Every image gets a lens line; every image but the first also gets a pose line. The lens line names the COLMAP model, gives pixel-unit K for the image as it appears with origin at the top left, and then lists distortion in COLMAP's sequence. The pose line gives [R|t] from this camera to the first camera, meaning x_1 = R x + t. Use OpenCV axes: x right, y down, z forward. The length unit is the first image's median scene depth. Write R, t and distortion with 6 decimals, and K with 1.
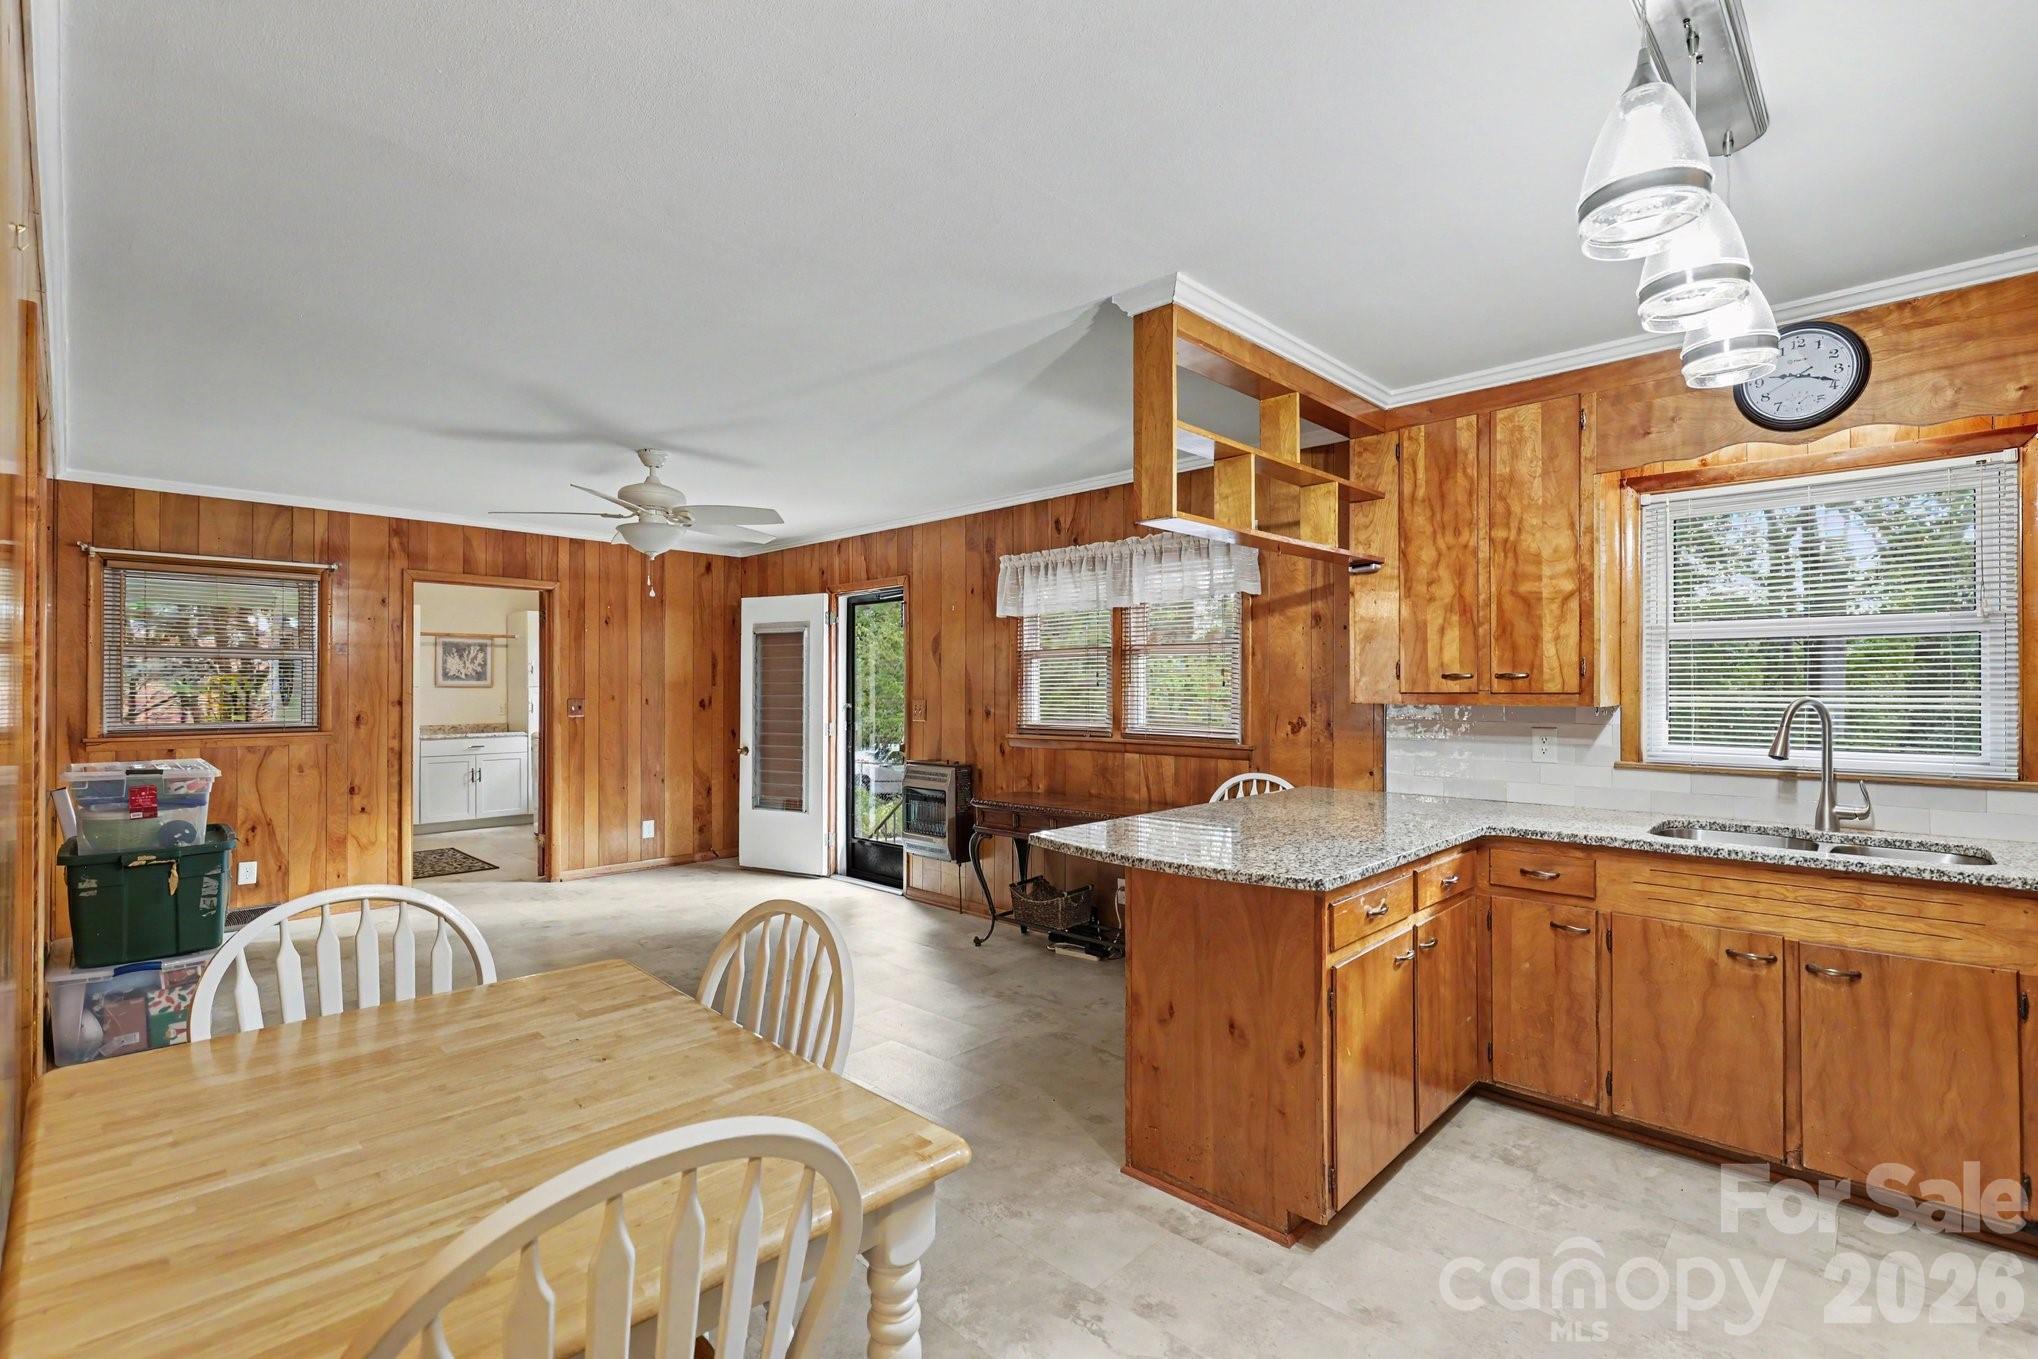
lens RADIAL K [[951.8, 0, 1021.7], [0, 951.8, 674.3], [0, 0, 1]] dist [0.003493, 0.002295]
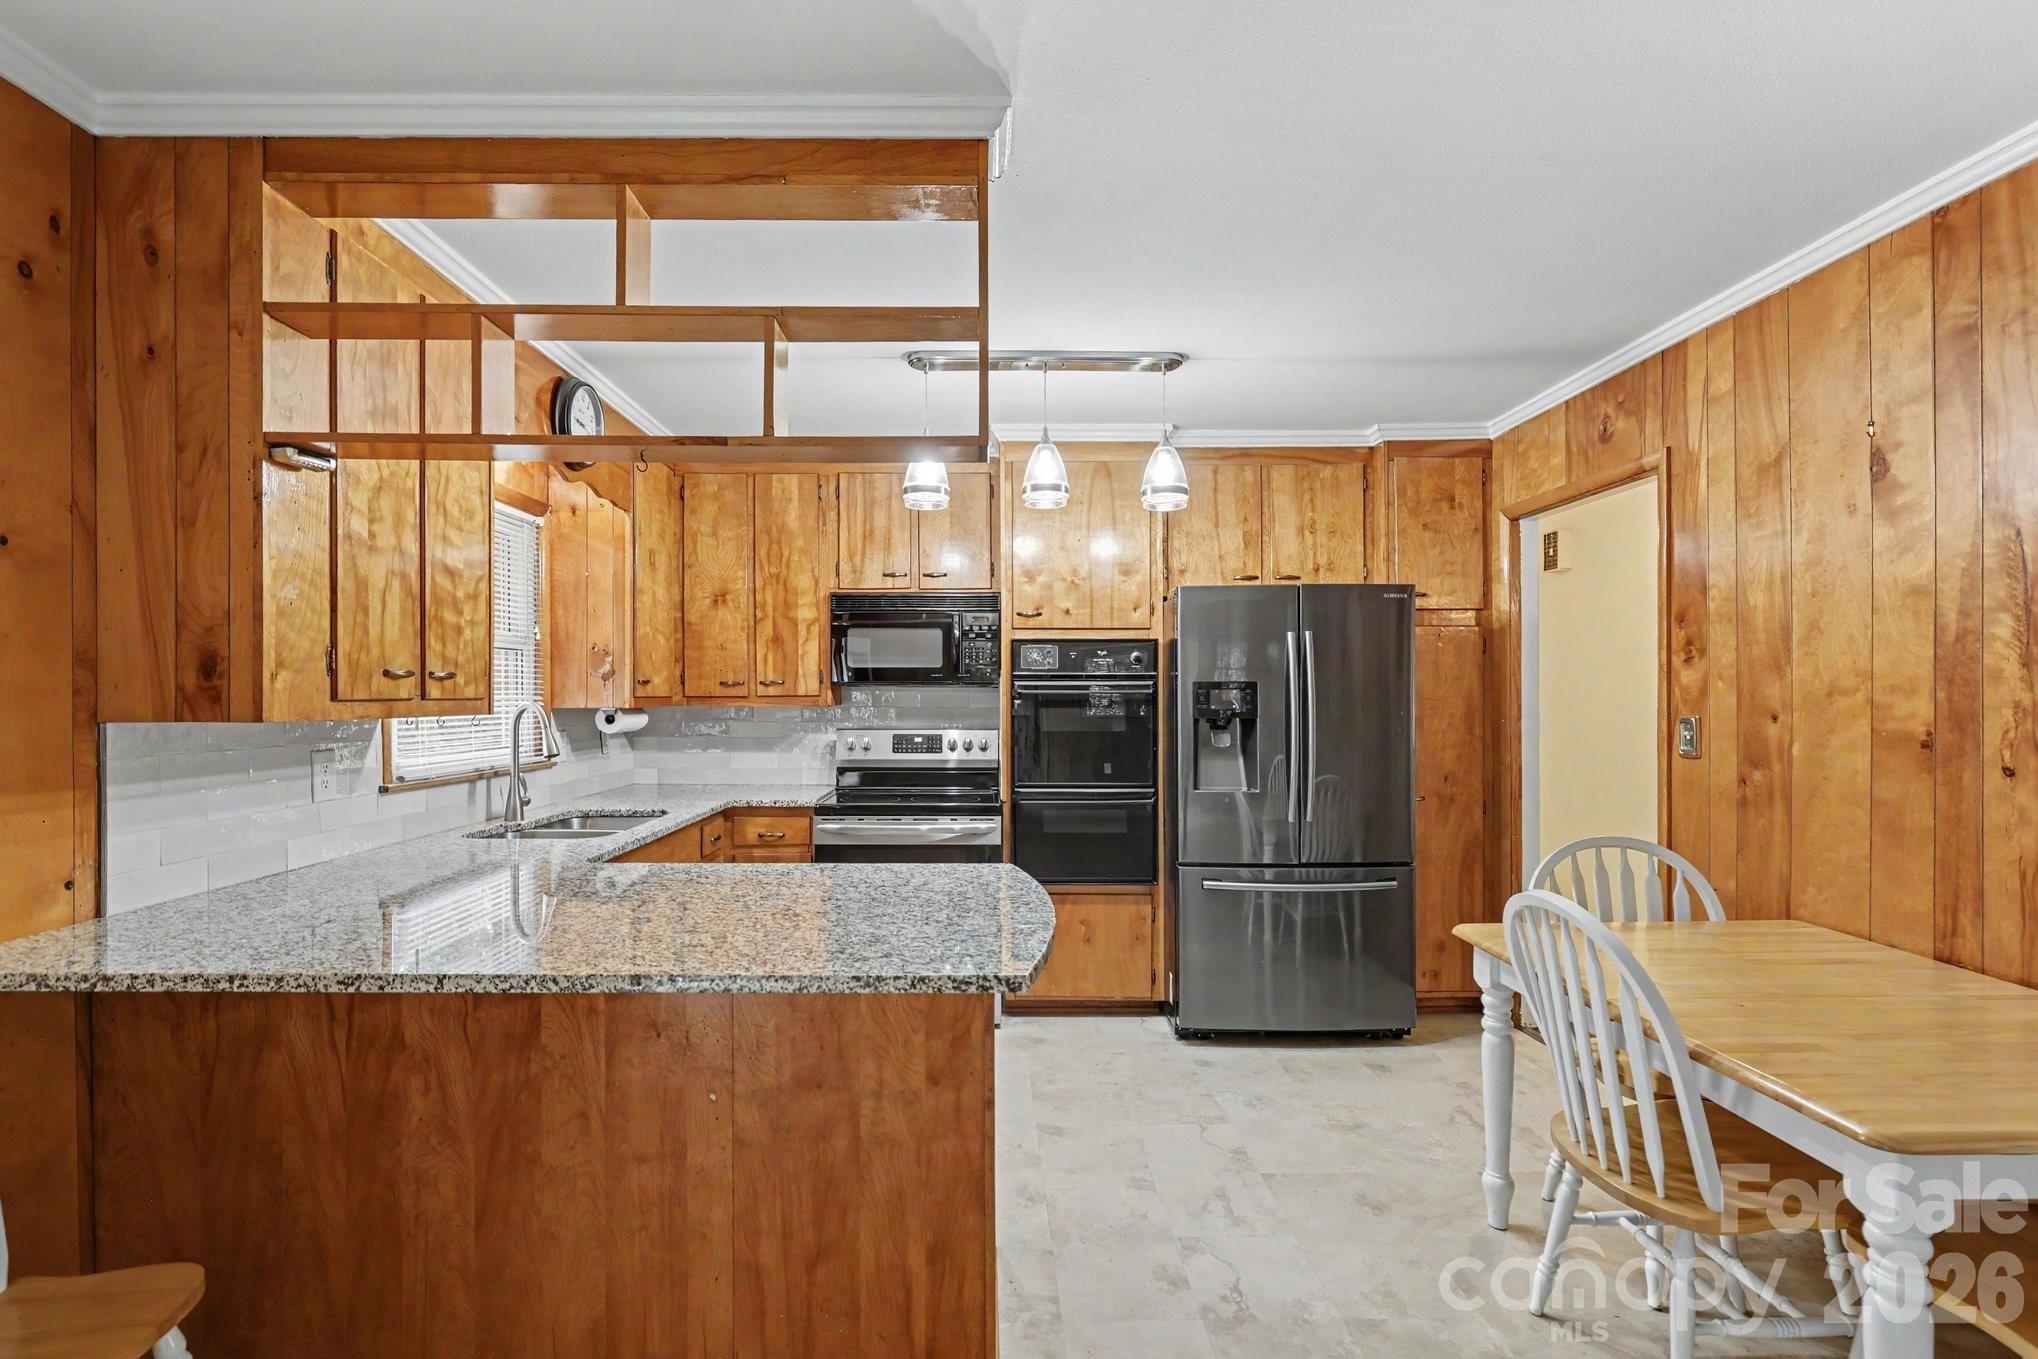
lens RADIAL K [[951.8, 0, 1002.7], [0, 951.8, 689.1], [0, 0, 1]] dist [0.003493, 0.002295]
pose [[-0.716496, 0.004969, 0.697574, -0.324110], [-0.009235, 0.999819, -0.016607, 0.021487], [-0.697530, -0.018341, -0.716321, 1.315023]]
